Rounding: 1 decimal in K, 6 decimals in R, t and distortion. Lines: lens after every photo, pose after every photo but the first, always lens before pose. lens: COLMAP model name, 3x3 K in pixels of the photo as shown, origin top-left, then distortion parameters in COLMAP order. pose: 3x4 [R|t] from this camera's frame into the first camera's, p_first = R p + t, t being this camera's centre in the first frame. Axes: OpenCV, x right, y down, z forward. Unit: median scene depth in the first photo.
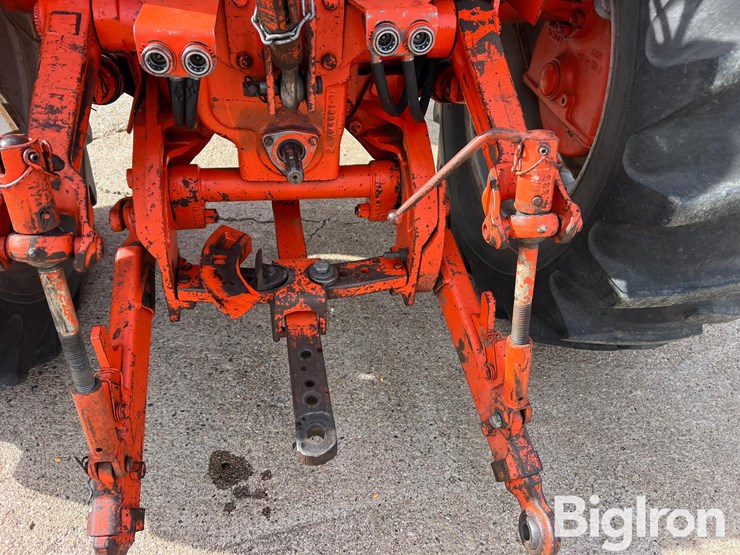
lens RADIAL K [[560.0, 0, 370.0], [0, 560.0, 277.5], [0, 0, 1]] dist [0.057406, -0.068809]
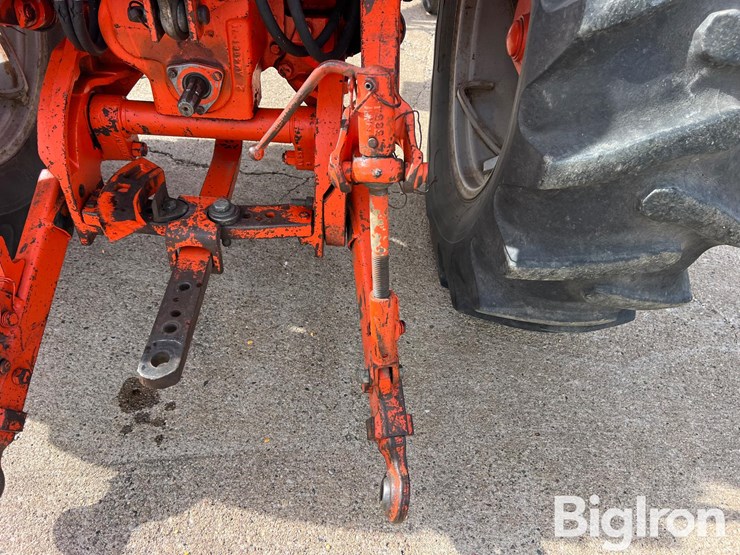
lens RADIAL K [[560.0, 0, 370.0], [0, 560.0, 277.5], [0, 0, 1]] dist [0.057406, -0.068809]
pose [[0.984974, 0.112095, -0.131381, 0.316843], [-0.107647, 0.993364, 0.040502, 0.038766], [0.135049, -0.025751, 0.990504, 0.034615]]
